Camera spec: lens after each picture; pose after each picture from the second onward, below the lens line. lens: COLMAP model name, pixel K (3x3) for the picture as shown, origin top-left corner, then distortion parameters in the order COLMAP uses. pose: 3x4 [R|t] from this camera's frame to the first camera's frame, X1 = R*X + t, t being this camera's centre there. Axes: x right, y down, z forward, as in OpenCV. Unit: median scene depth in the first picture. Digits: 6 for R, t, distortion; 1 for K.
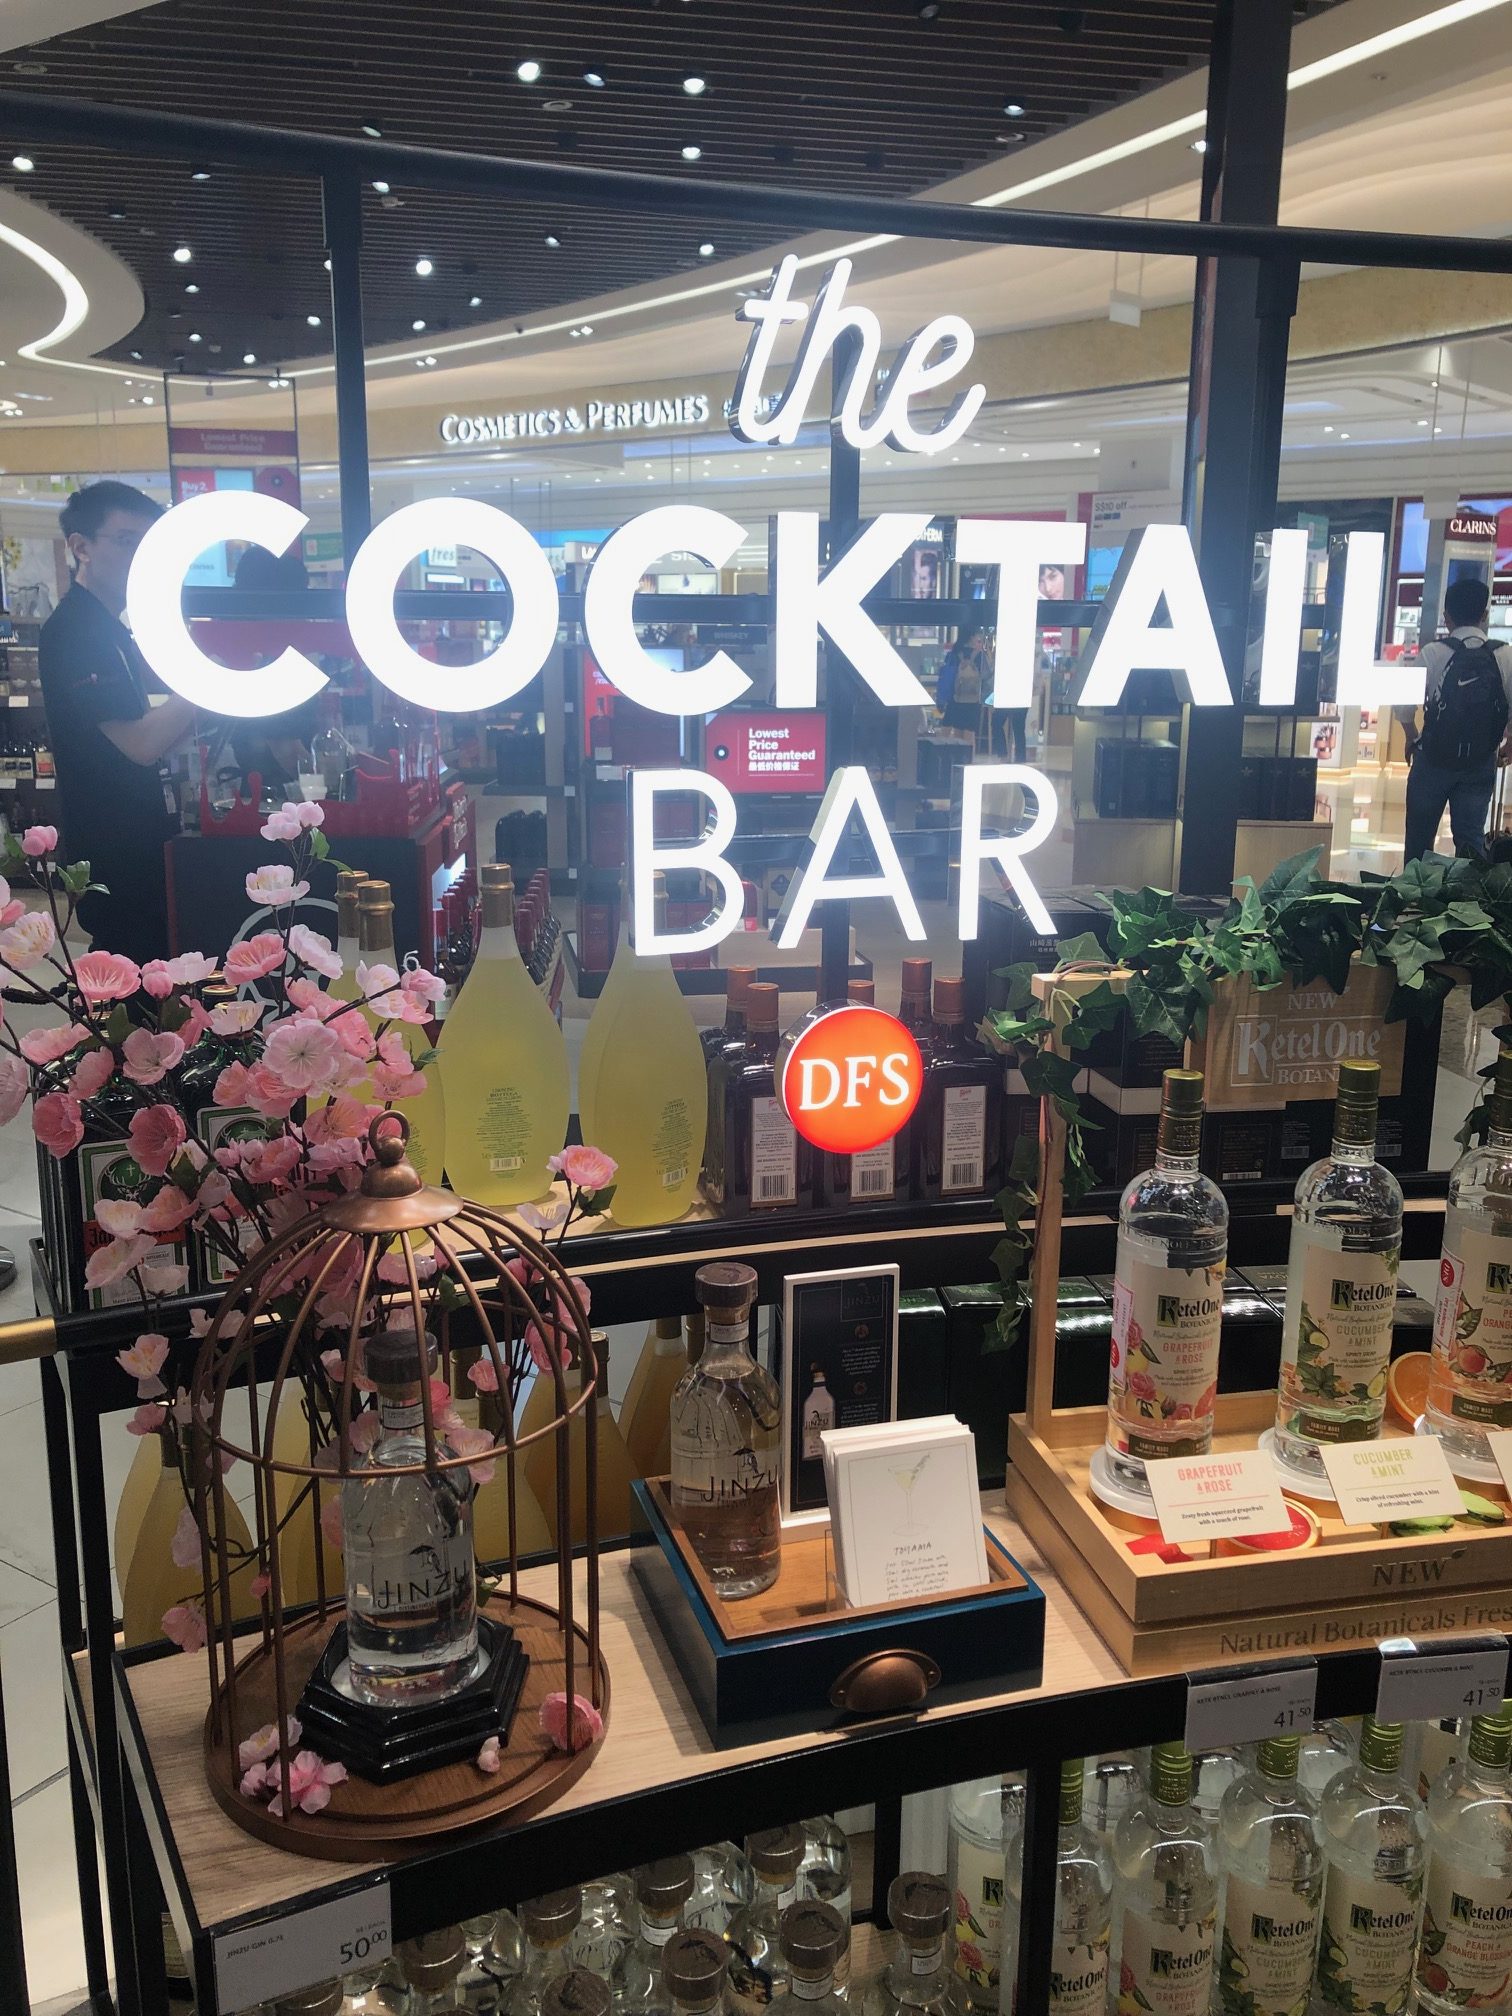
lens RADIAL K [[1670.6, 0, 756.0], [0, 1670.6, 1008.0], [0, 0, 1]] dist [0.031440, 0.006807]
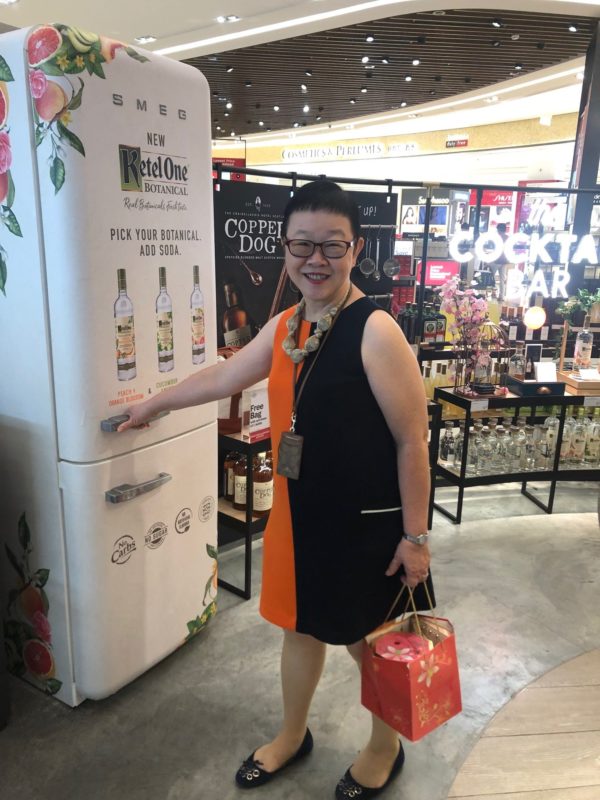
lens RADIAL K [[664.7, 0, 300.0], [0, 664.7, 400.0], [0, 0, 1]] dist [-0.015227, 0.068970]
pose [[0.993858, 0.041608, -0.102546, -0.615321], [-0.038051, 0.998613, 0.036401, 0.322374], [0.103918, -0.032275, 0.994062, -1.820278]]
